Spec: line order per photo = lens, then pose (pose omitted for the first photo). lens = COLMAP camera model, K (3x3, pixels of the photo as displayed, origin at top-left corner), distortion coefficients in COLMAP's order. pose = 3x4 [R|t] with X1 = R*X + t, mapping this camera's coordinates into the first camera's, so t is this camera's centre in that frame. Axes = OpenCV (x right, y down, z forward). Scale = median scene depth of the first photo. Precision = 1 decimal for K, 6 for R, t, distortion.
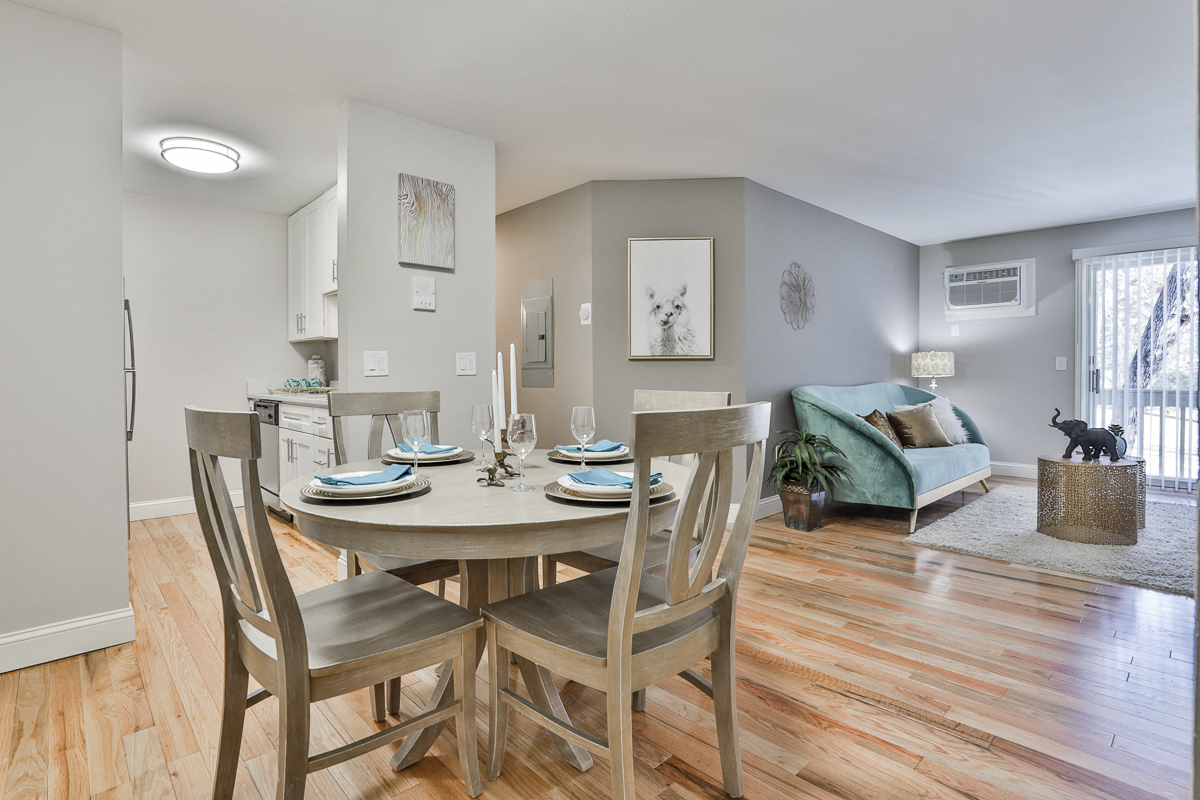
lens RADIAL K [[592.9, 0, 587.7], [0, 592.9, 382.4], [0, 0, 1]] dist [-0.033302, 0.008095]
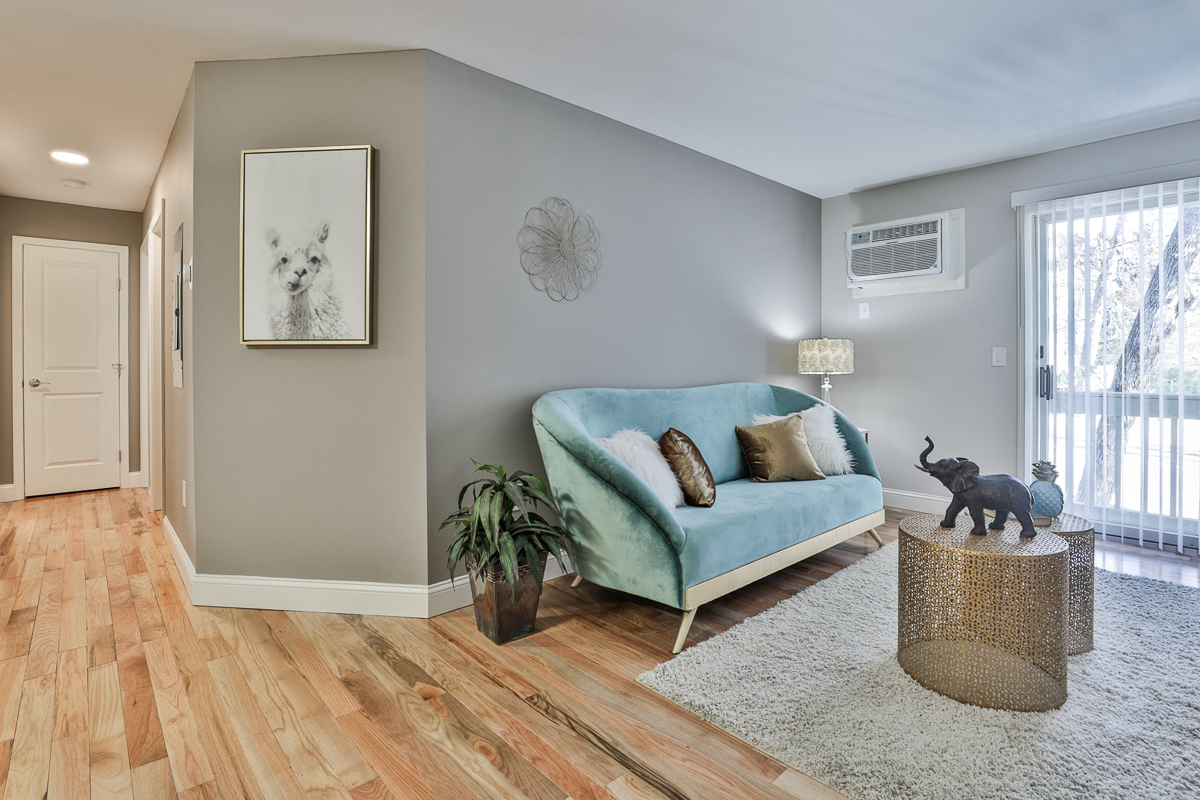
lens RADIAL K [[583.4, 0, 603.0], [0, 583.4, 361.8], [0, 0, 1]] dist [-0.037109, 0.008726]
pose [[0.999970, 0.005774, -0.005240, 0.403170], [-0.005880, 0.999775, -0.020370, -0.010703], [0.005121, 0.020400, 0.999779, 0.362846]]
